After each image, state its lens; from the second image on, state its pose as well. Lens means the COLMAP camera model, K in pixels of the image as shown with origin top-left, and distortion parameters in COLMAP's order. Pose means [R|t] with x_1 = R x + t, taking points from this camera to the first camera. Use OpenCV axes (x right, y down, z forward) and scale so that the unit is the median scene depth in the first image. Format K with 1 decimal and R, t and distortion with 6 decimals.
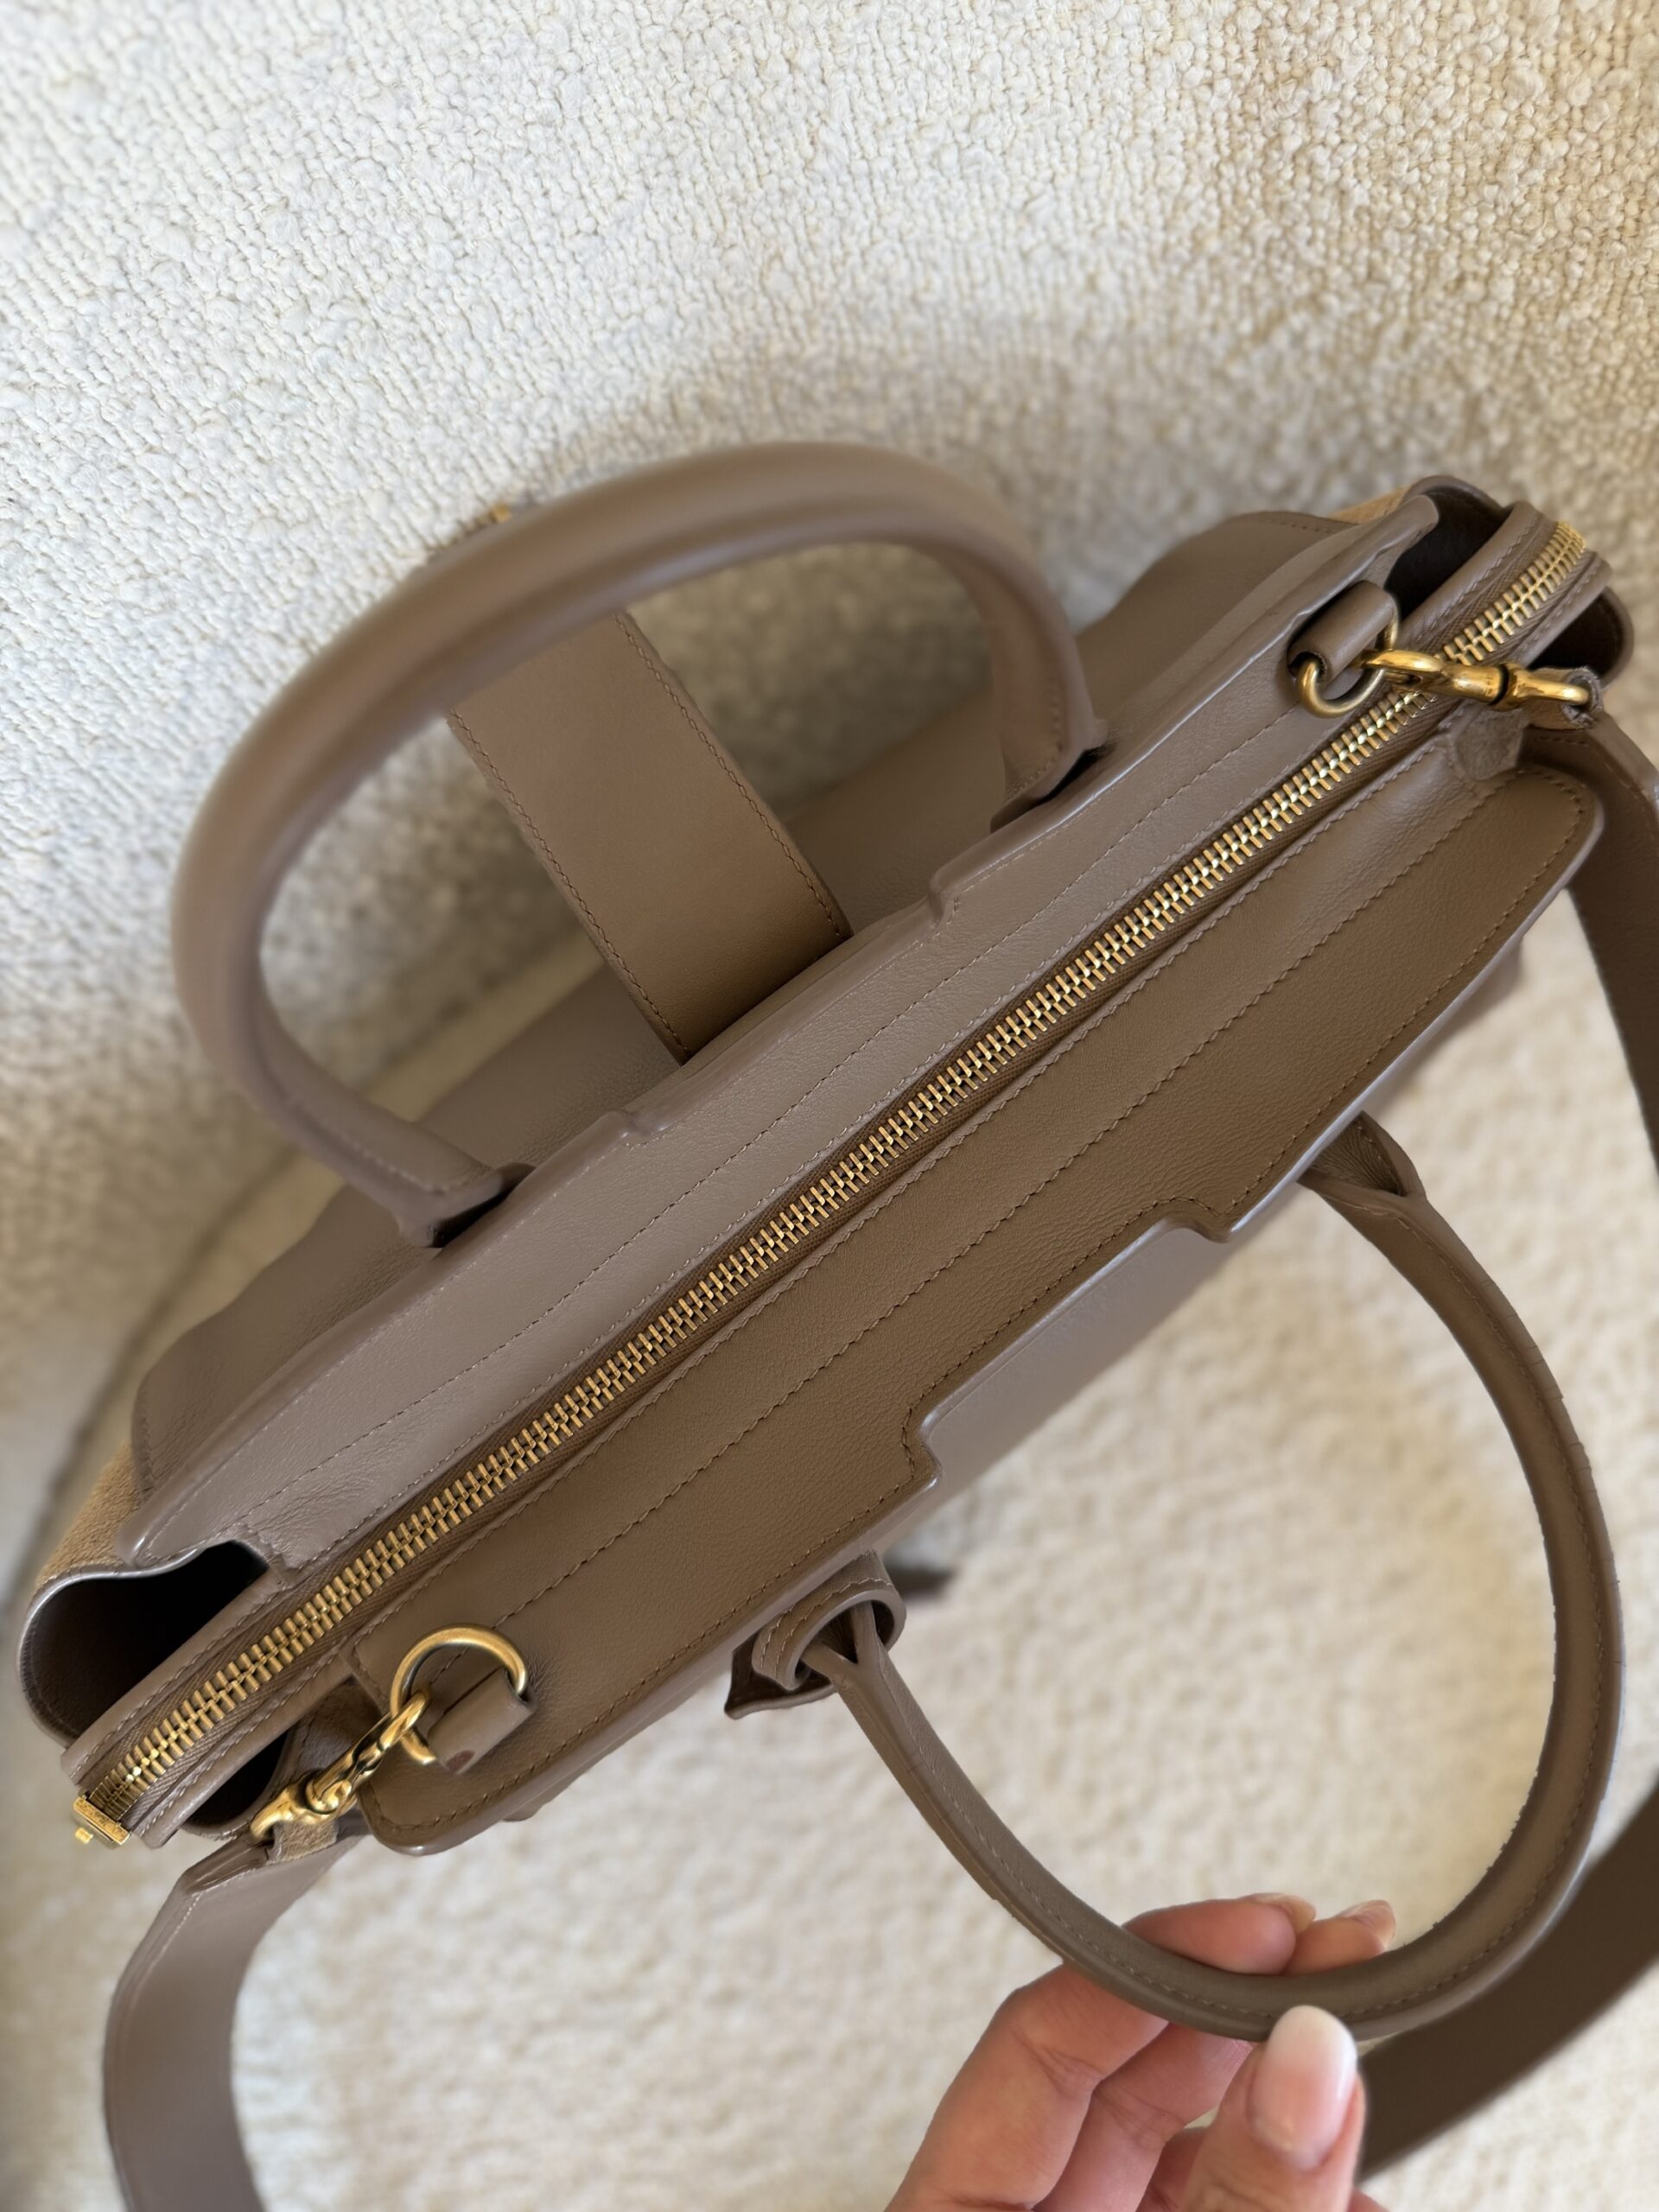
lens RADIAL K [[1639.6, 0, 822.4], [0, 1639.6, 1113.0], [0, 0, 1]] dist [-0.051074, 0.015896]
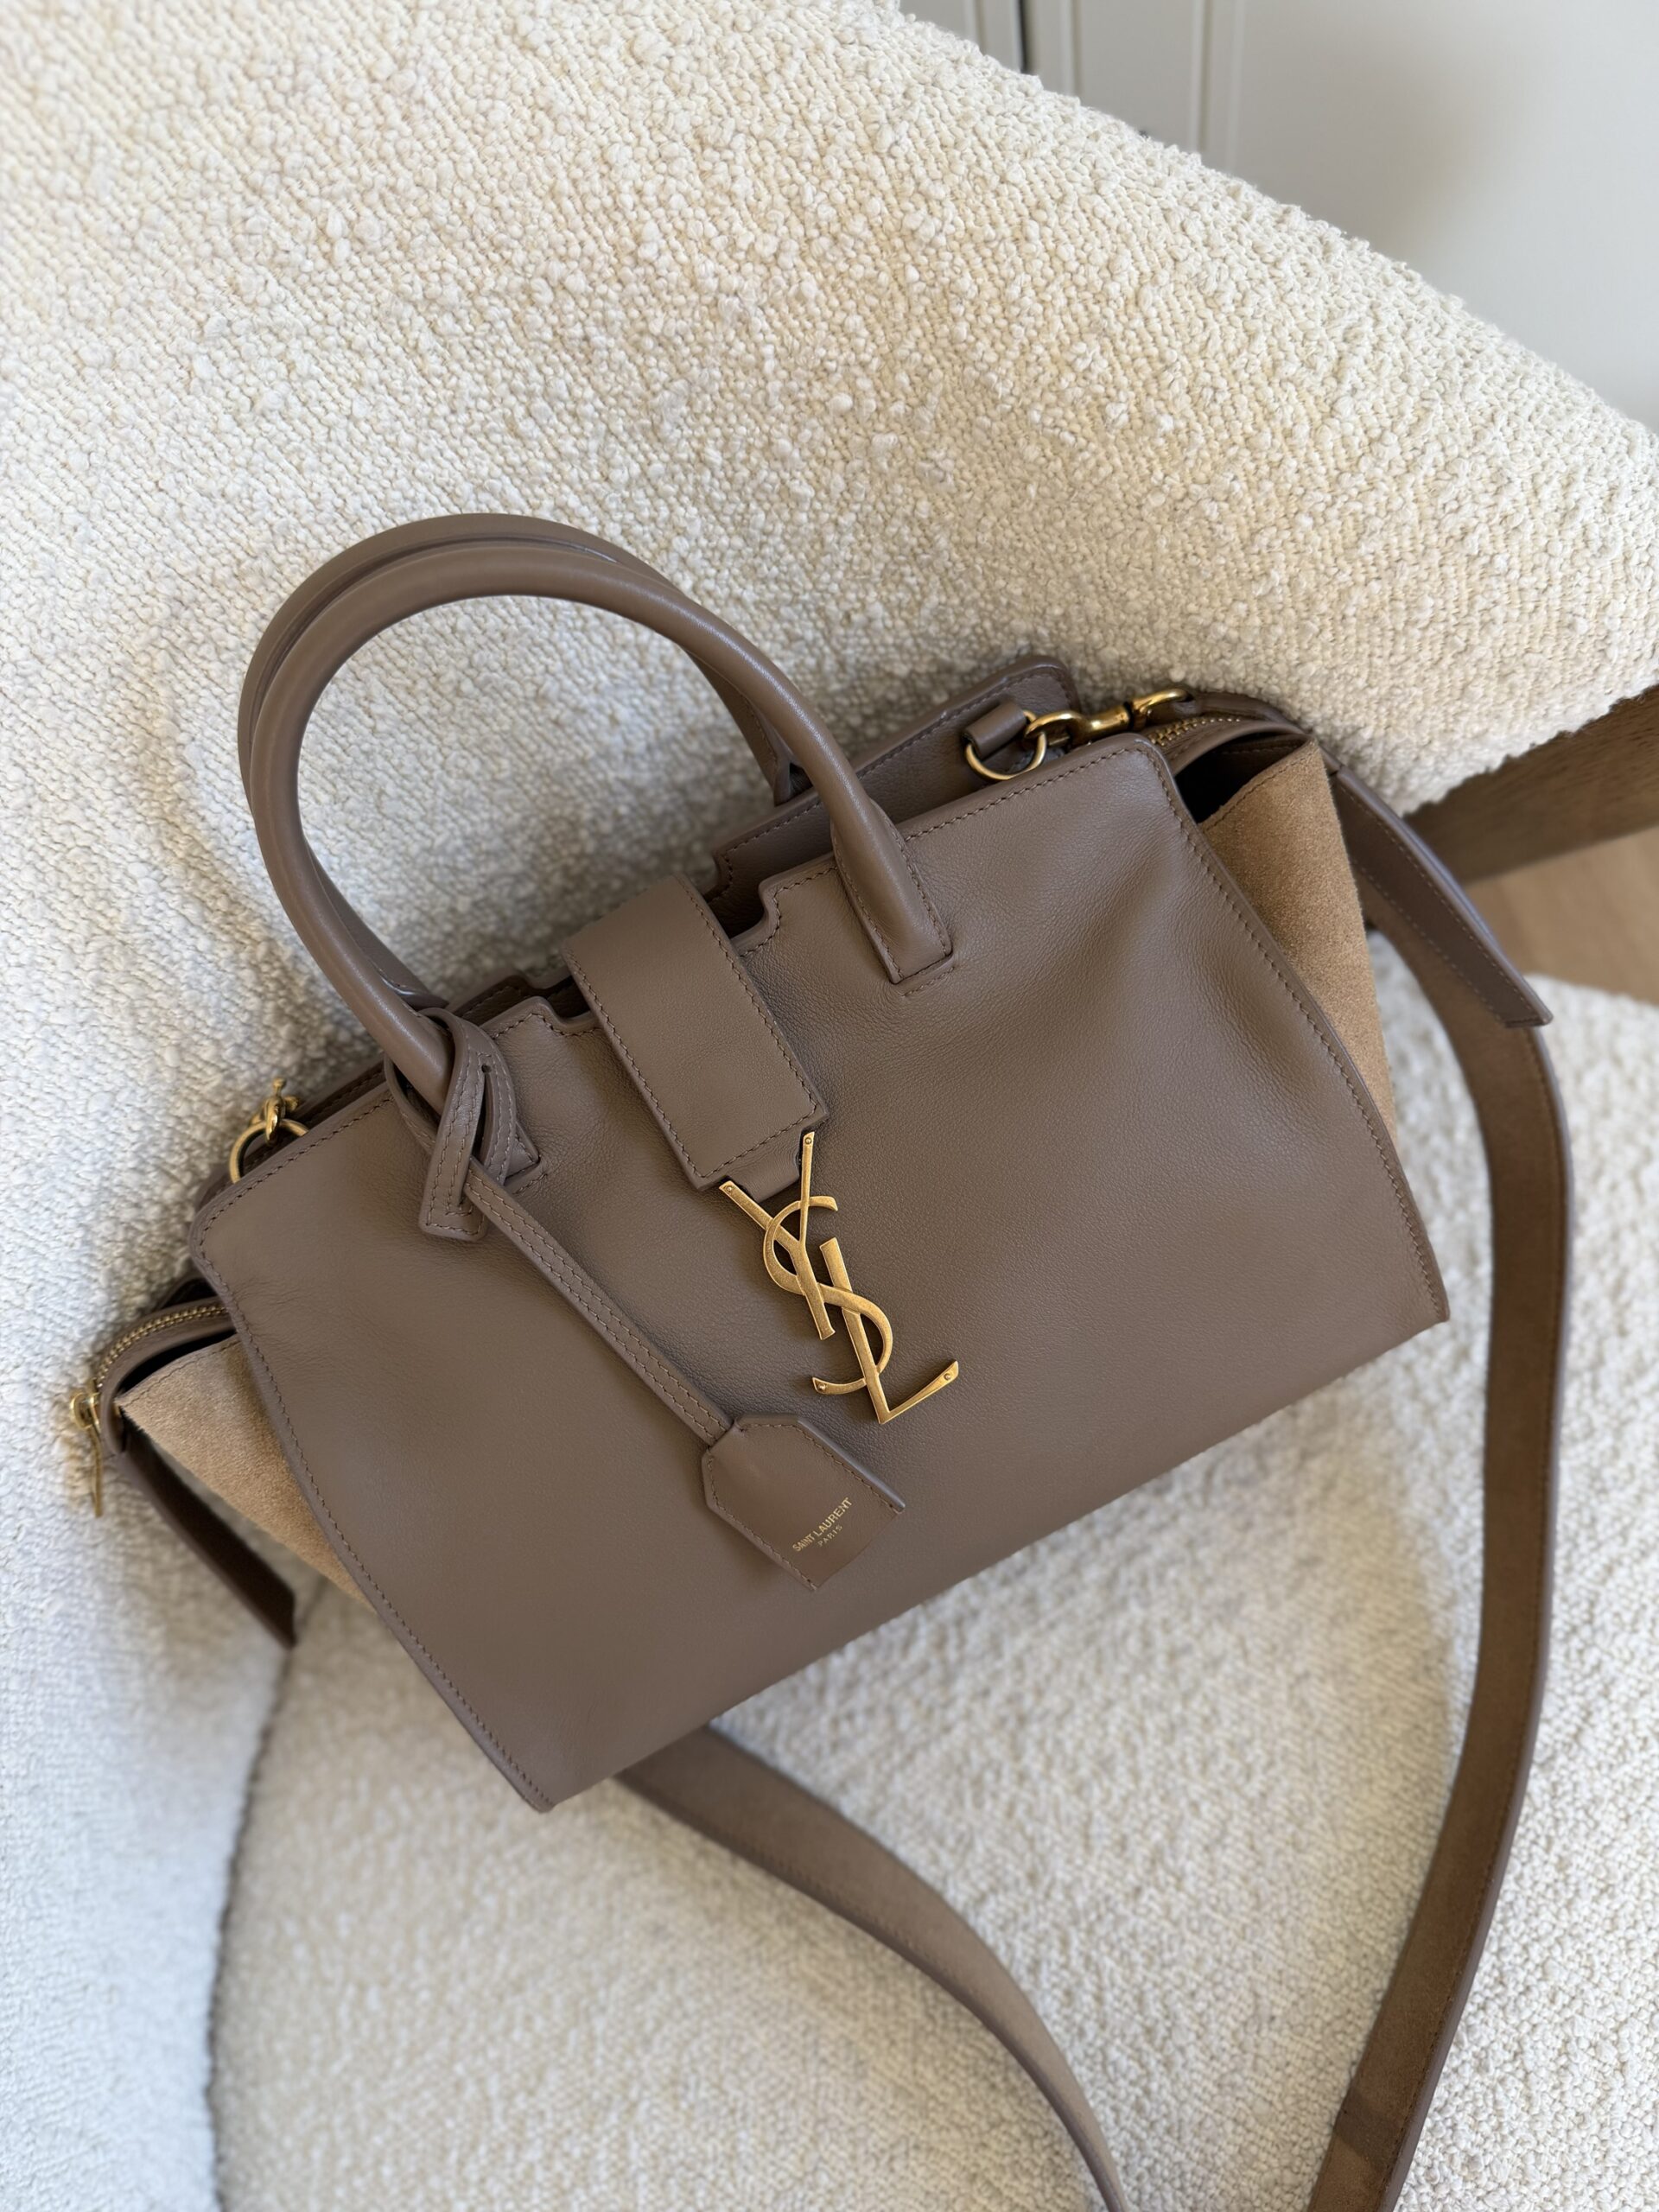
lens RADIAL K [[1592.0, 0, 832.5], [0, 1592.0, 1115.5], [0, 0, 1]] dist [-0.052101, 0.021652]
pose [[0.927027, -0.374708, -0.014671, 0.262531], [0.362366, 0.905188, -0.222092, 0.183261], [0.096500, 0.200569, 0.974915, -0.263849]]
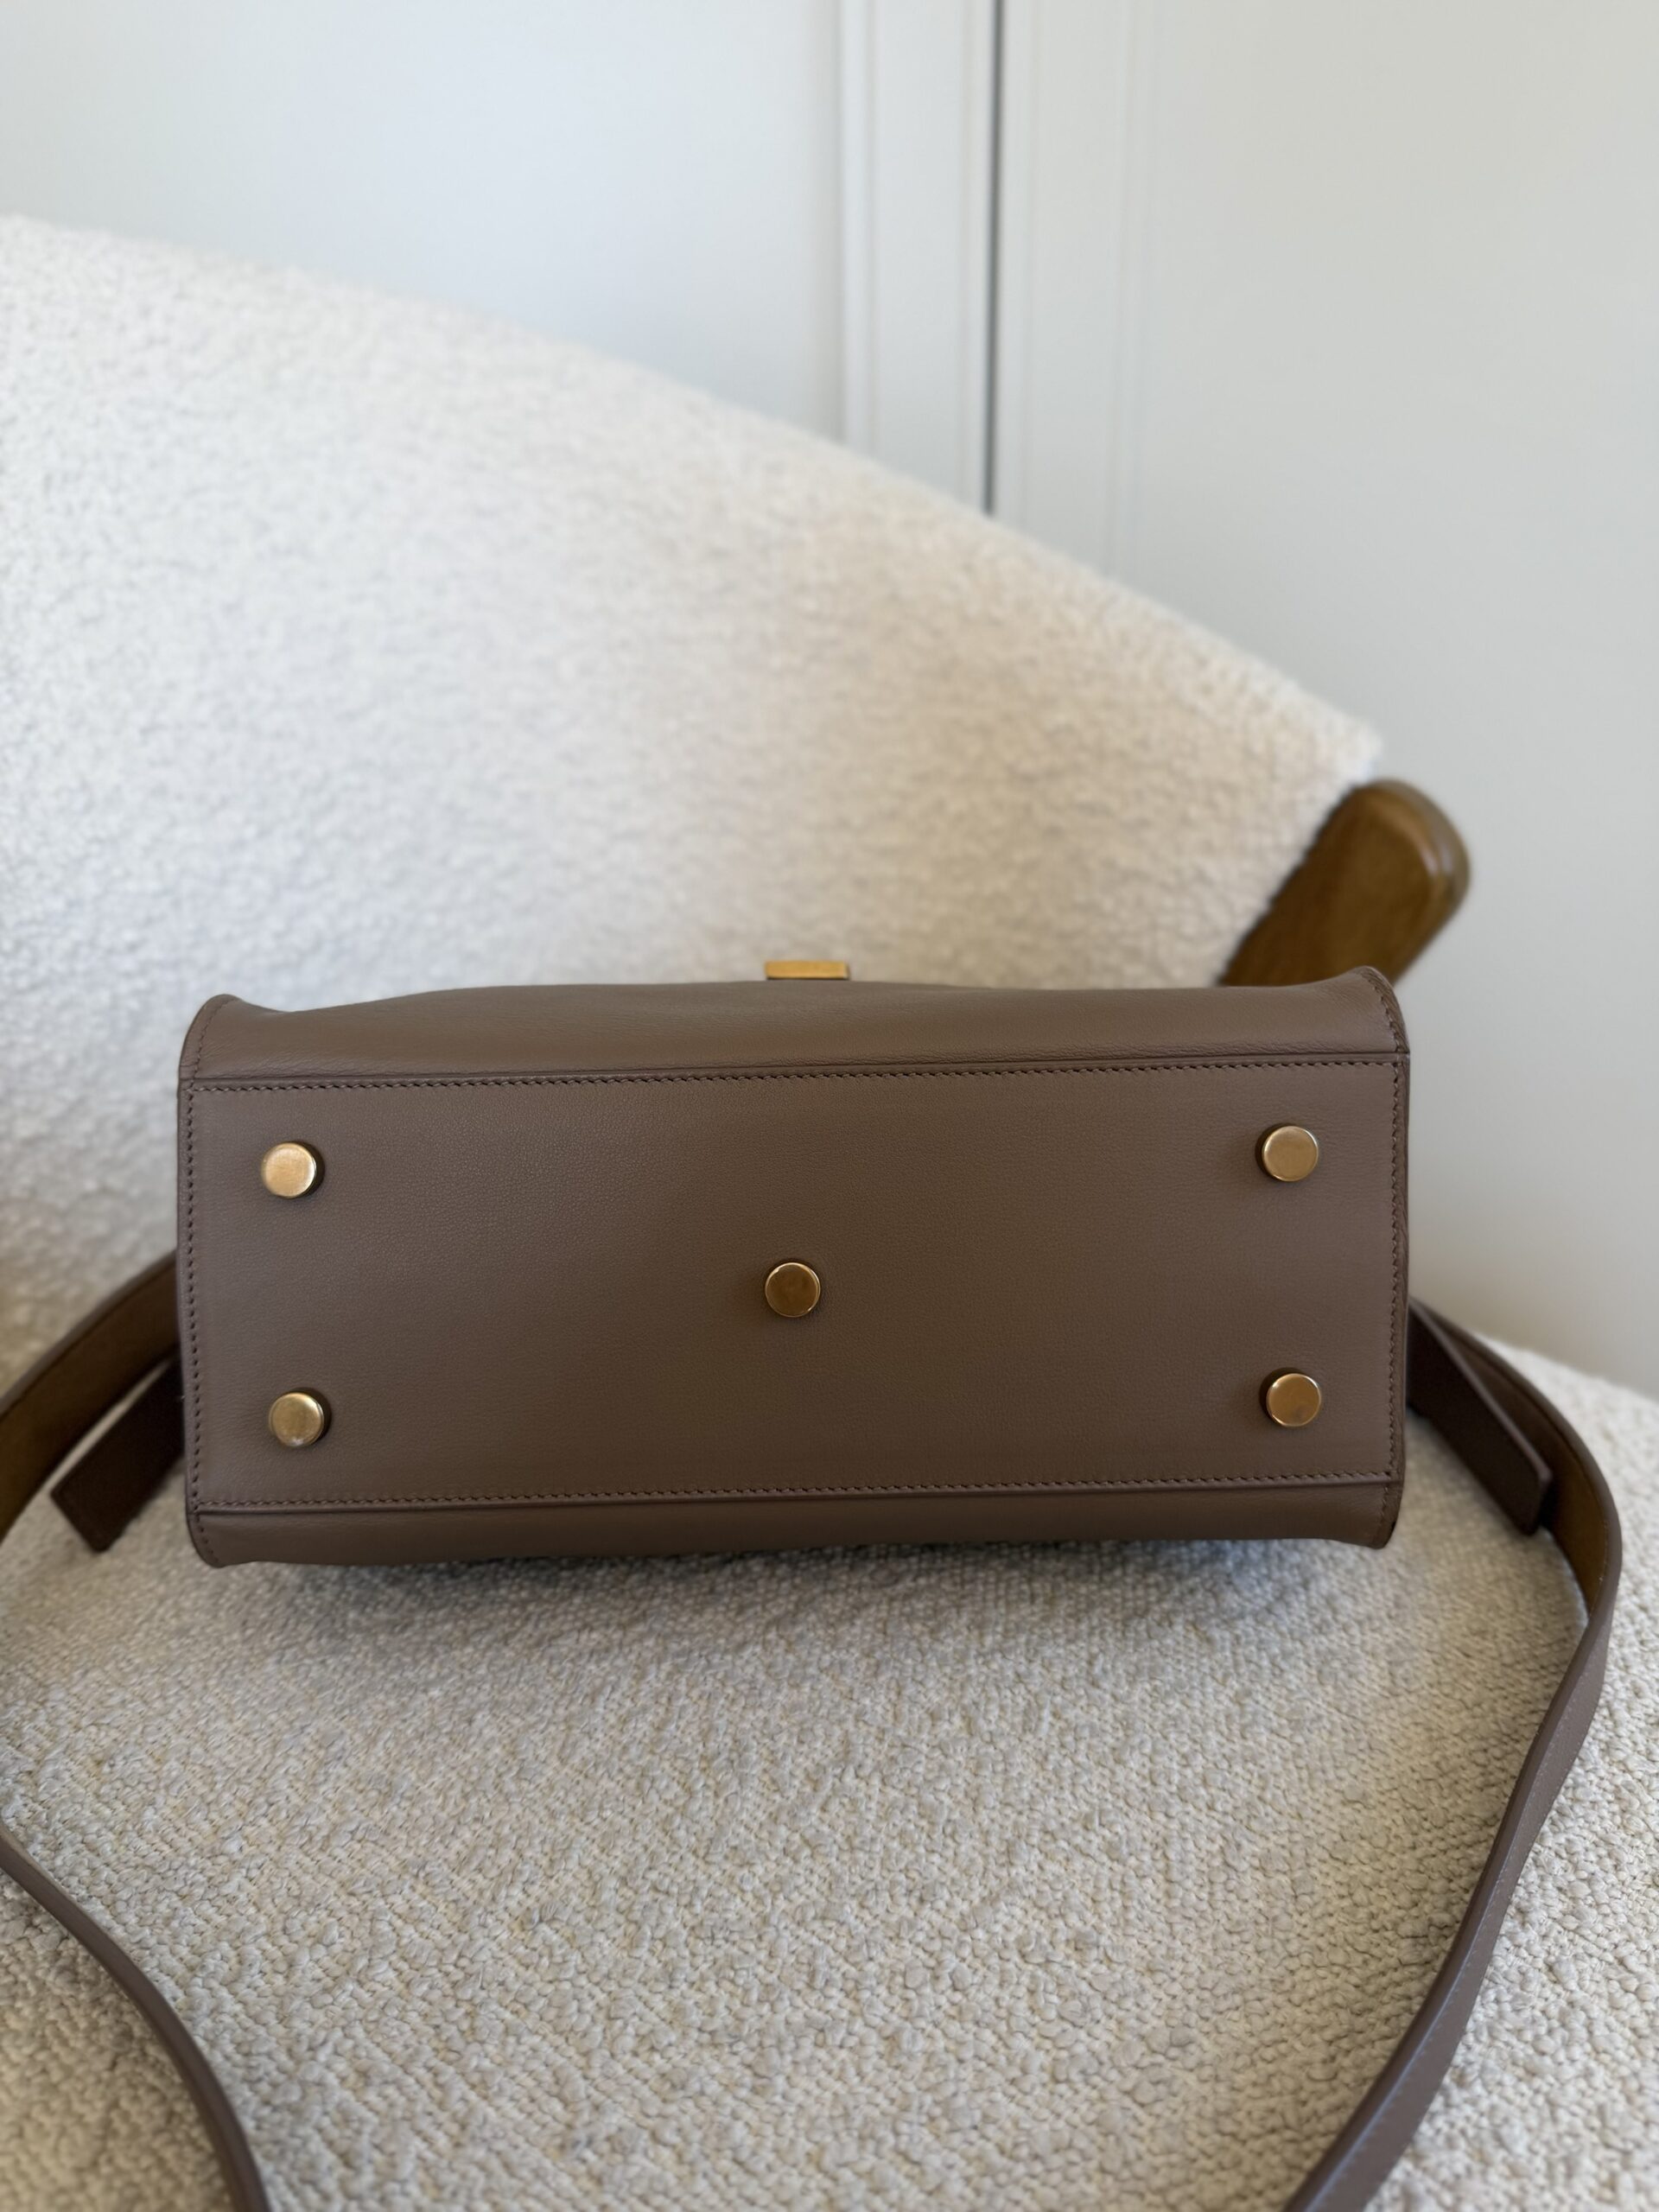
lens RADIAL K [[1560.1, 0, 829.7], [0, 1560.1, 1106.5], [0, 0, 1]] dist [-0.043333, 0.007937]
pose [[0.986705, -0.057310, 0.152081, 0.133811], [0.159134, 0.530719, -0.832474, 1.489025], [-0.033003, 0.845608, 0.532783, 0.361068]]
